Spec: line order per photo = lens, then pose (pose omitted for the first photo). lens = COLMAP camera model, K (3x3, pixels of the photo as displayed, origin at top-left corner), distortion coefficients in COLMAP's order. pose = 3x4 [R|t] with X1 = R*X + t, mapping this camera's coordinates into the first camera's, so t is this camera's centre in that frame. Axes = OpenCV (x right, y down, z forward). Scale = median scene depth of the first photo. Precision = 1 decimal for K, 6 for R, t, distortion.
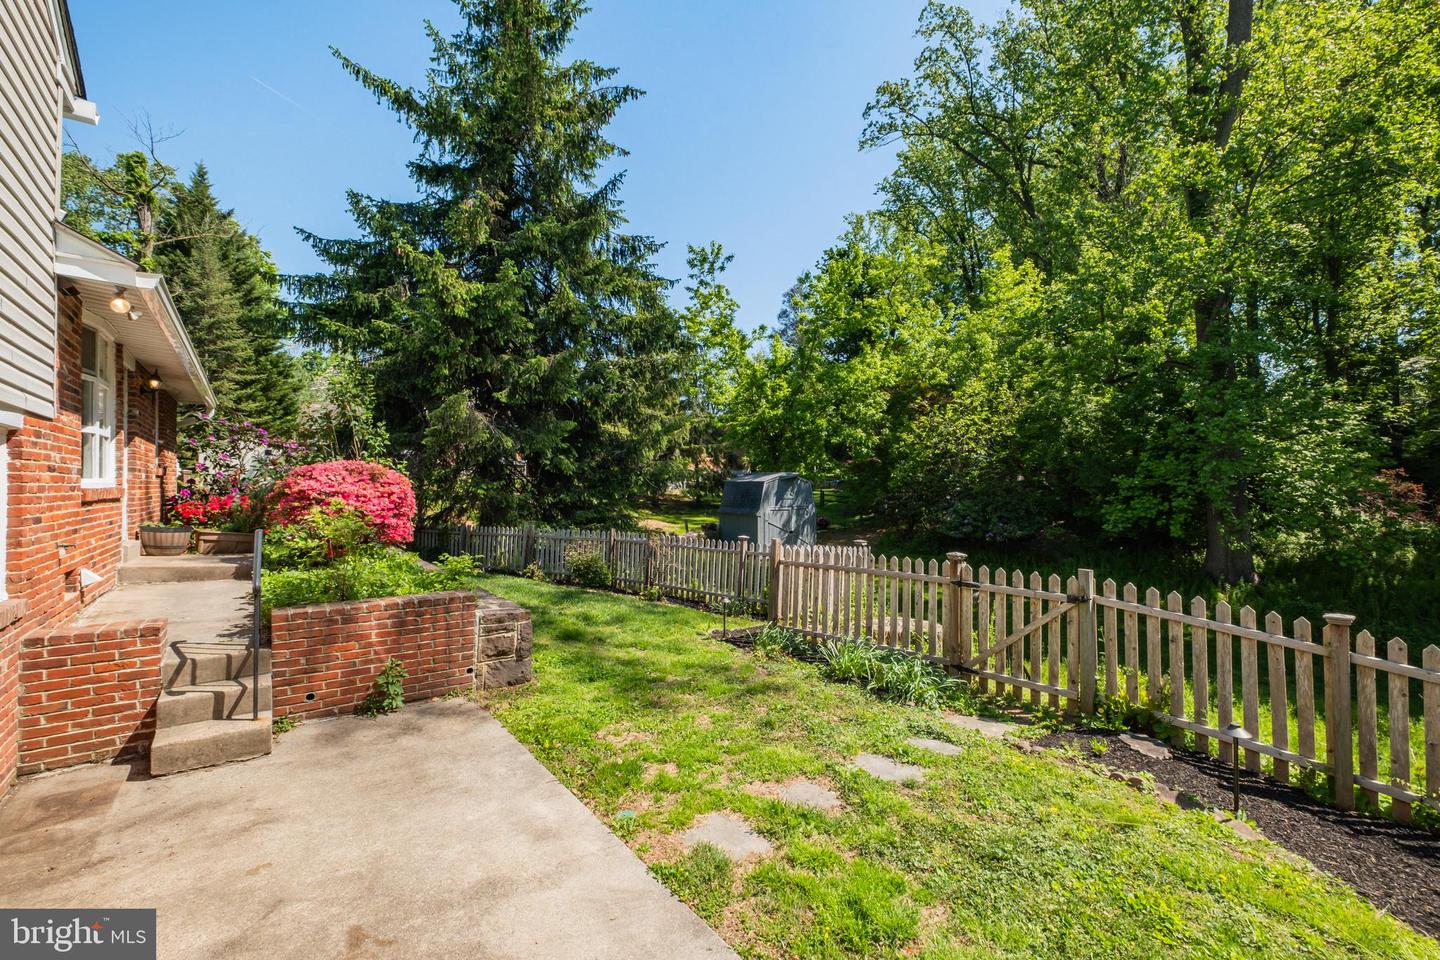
lens RADIAL K [[632.4, 0, 725.0], [0, 632.4, 475.7], [0, 0, 1]] dist [0.011943, -0.000236]
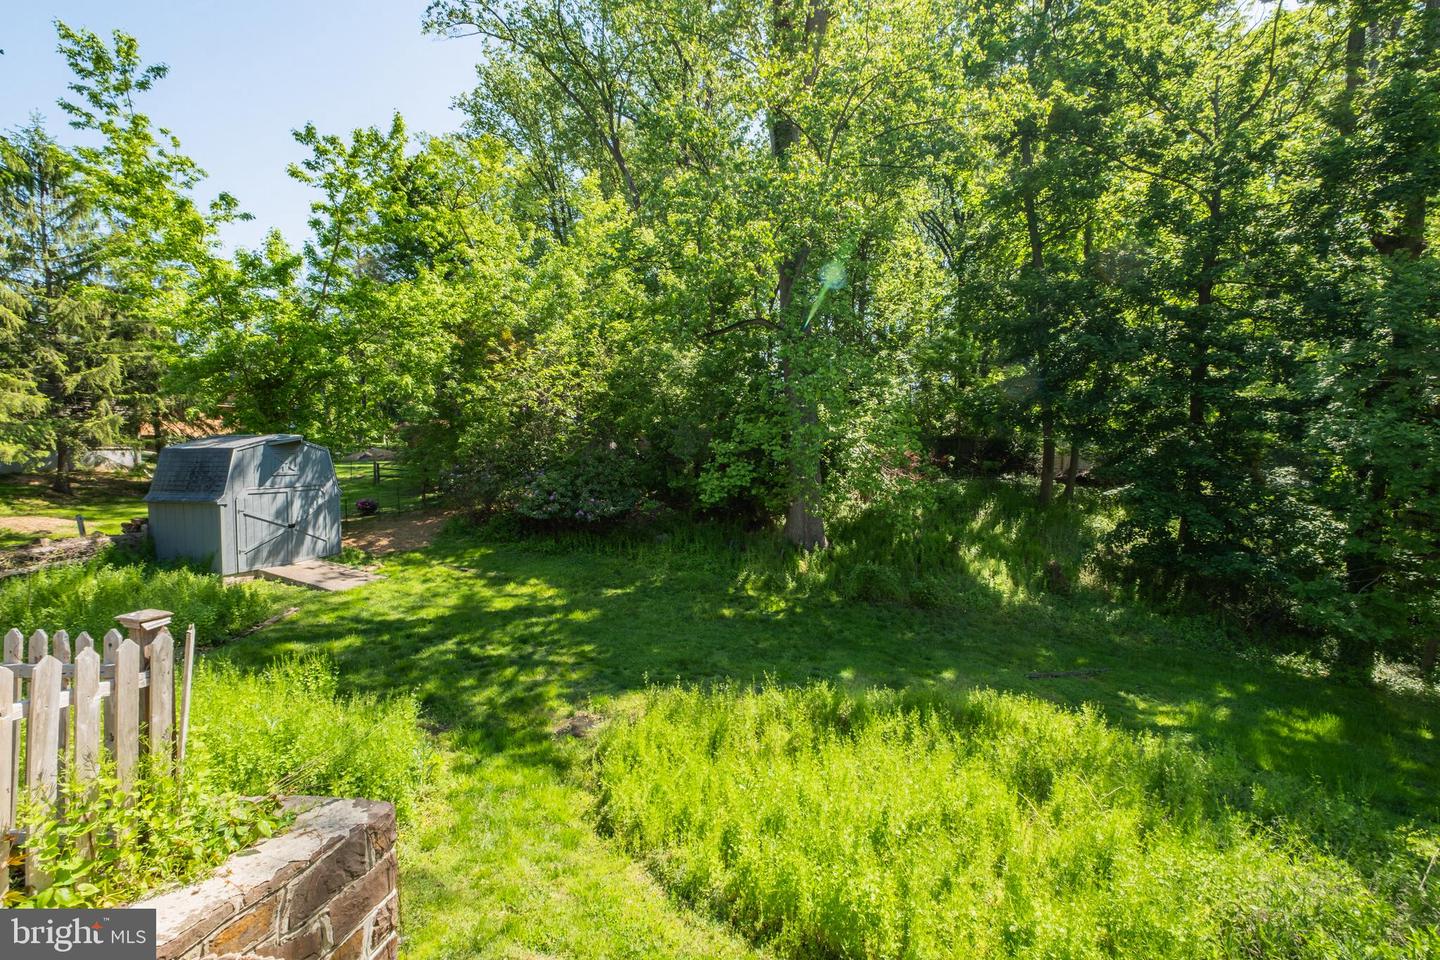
lens RADIAL K [[632.4, 0, 725.0], [0, 632.4, 475.7], [0, 0, 1]] dist [0.011943, -0.000236]
pose [[0.818690, -0.024631, 0.573707, 0.093721], [-0.001006, 0.999017, 0.044325, 0.008131], [-0.574235, -0.036866, 0.817860, 0.203941]]
